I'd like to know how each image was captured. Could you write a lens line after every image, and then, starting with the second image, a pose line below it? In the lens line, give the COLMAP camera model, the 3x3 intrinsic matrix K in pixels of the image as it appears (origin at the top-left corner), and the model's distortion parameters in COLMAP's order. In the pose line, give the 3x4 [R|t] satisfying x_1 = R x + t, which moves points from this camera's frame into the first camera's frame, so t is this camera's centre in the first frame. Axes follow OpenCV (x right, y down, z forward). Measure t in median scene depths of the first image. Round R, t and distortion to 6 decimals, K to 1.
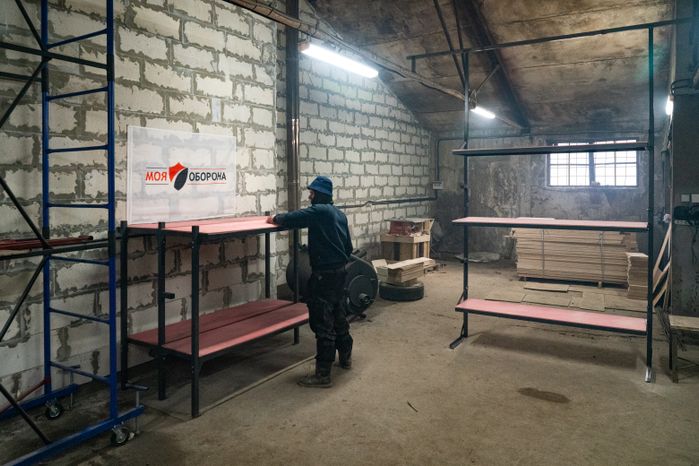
lens RADIAL K [[500.9, 0, 349.5], [0, 500.9, 233.0], [0, 0, 1]] dist [-0.011604, -0.000968]
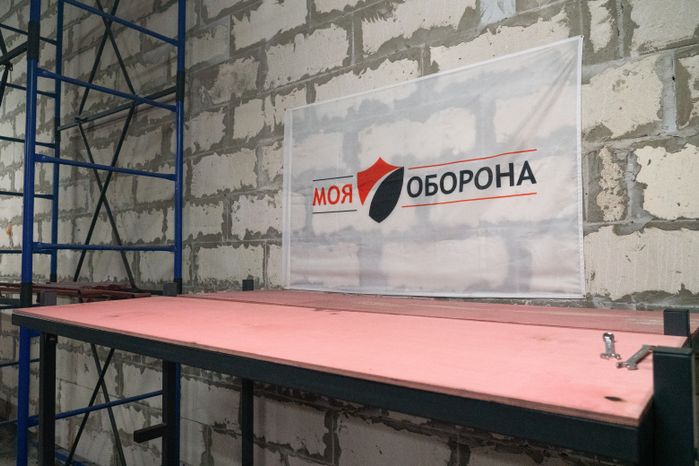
lens RADIAL K [[500.9, 0, 349.5], [0, 500.9, 233.0], [0, 0, 1]] dist [-0.011604, -0.000968]
pose [[-0.104279, -0.036797, -0.993867, 0.089827], [-0.085723, 0.995929, -0.027879, -0.063245], [0.990847, 0.082290, -0.107009, 1.038932]]
